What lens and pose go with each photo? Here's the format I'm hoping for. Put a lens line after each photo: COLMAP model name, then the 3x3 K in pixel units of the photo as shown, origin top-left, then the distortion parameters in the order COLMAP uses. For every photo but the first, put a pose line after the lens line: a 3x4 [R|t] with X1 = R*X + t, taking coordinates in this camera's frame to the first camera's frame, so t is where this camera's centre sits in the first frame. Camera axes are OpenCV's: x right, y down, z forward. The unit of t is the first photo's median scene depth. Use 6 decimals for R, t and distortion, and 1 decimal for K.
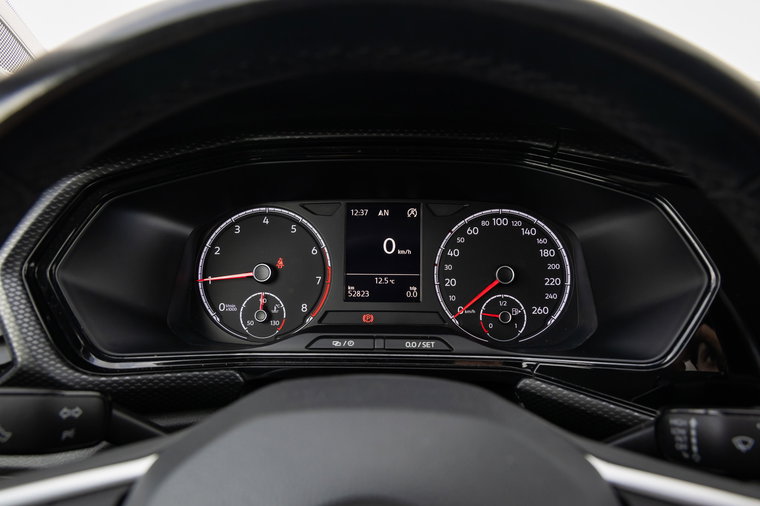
lens RADIAL K [[564.1, 0, 389.8], [0, 564.1, 248.3], [0, 0, 1]] dist [0.016204, 0.003766]
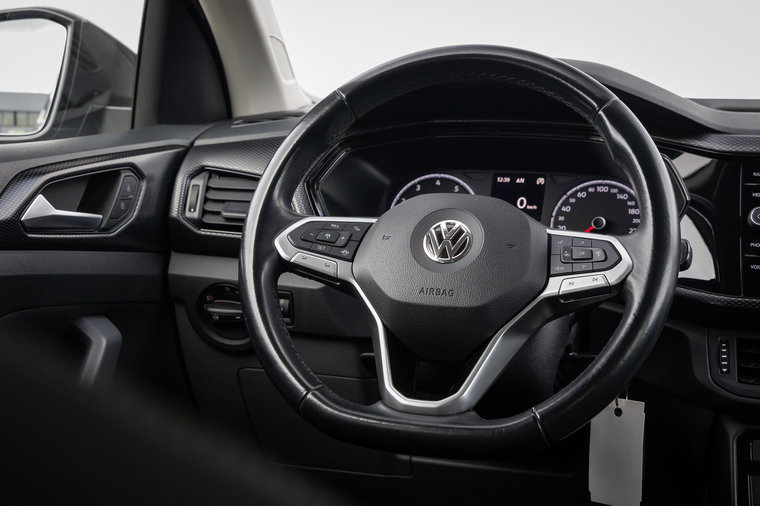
lens RADIAL K [[1266.7, 0, 394.1], [0, 1266.7, 238.1], [0, 0, 1]] dist [0.023377, 0.000000]
pose [[0.958644, 0.049422, -0.280285, 0.582257], [-0.101897, 0.979126, -0.175867, 0.667949], [0.265742, 0.197154, 0.943669, -2.038228]]
